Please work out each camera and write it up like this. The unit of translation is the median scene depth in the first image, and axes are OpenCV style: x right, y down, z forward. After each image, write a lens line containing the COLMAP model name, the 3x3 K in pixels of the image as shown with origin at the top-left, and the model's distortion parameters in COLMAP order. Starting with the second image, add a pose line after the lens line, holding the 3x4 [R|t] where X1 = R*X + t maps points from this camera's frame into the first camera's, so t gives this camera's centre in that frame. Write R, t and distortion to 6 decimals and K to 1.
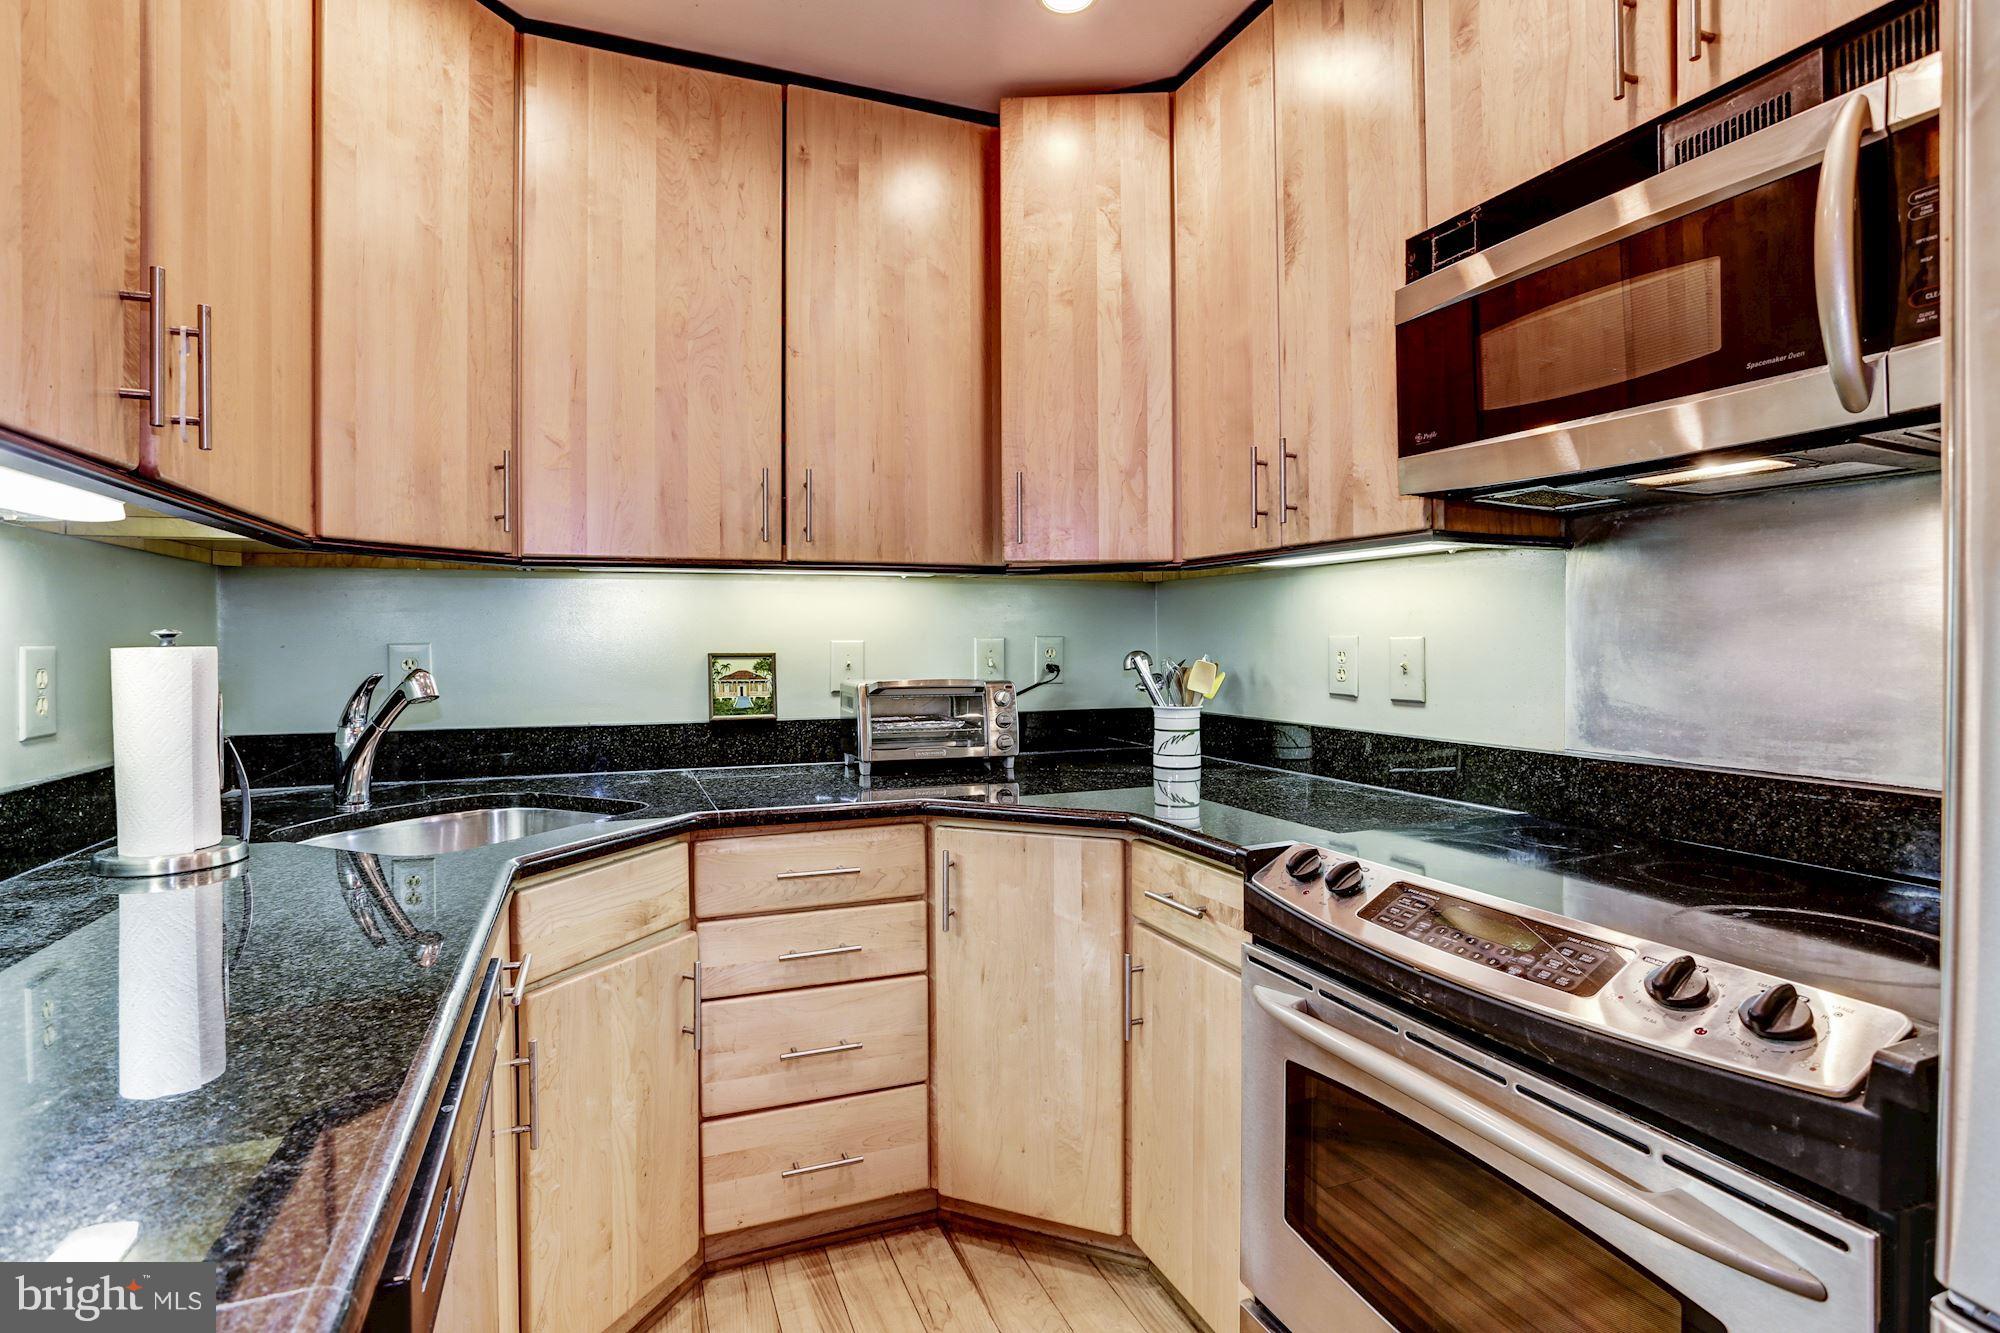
lens RADIAL K [[959.2, 0, 993.2], [0, 959.2, 651.2], [0, 0, 1]] dist [-0.027599, 0.001250]
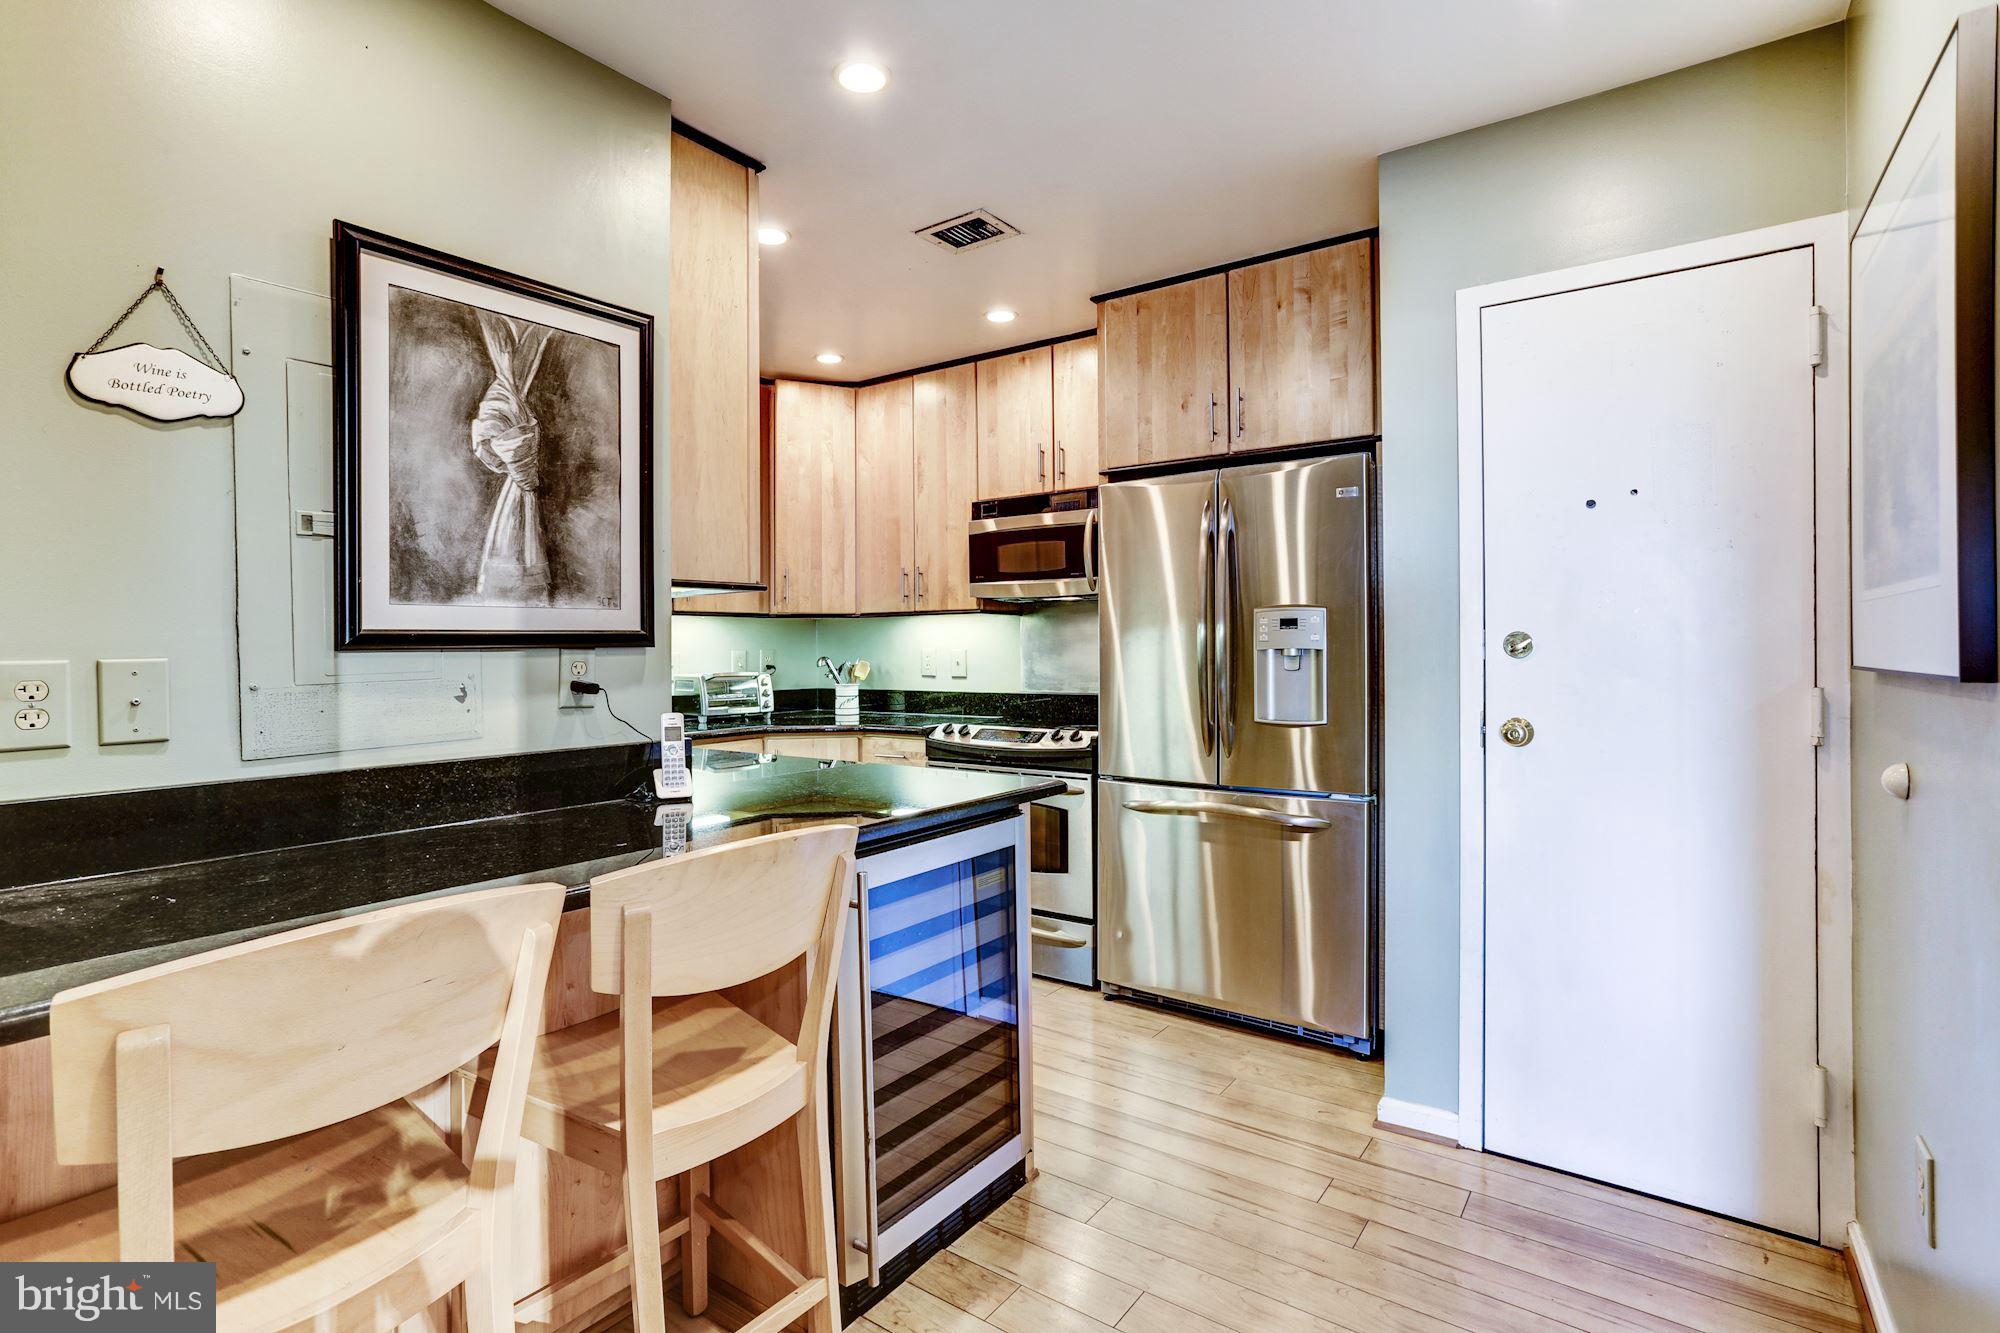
lens RADIAL K [[965.5, 0, 1000.3], [0, 965.5, 659.7], [0, 0, 1]] dist [-0.002675, -0.000270]
pose [[0.846409, -0.009692, 0.532445, -0.919604], [0.011349, 0.999936, 0.000161, 0.014168], [-0.532413, 0.005906, 0.846464, -1.305594]]
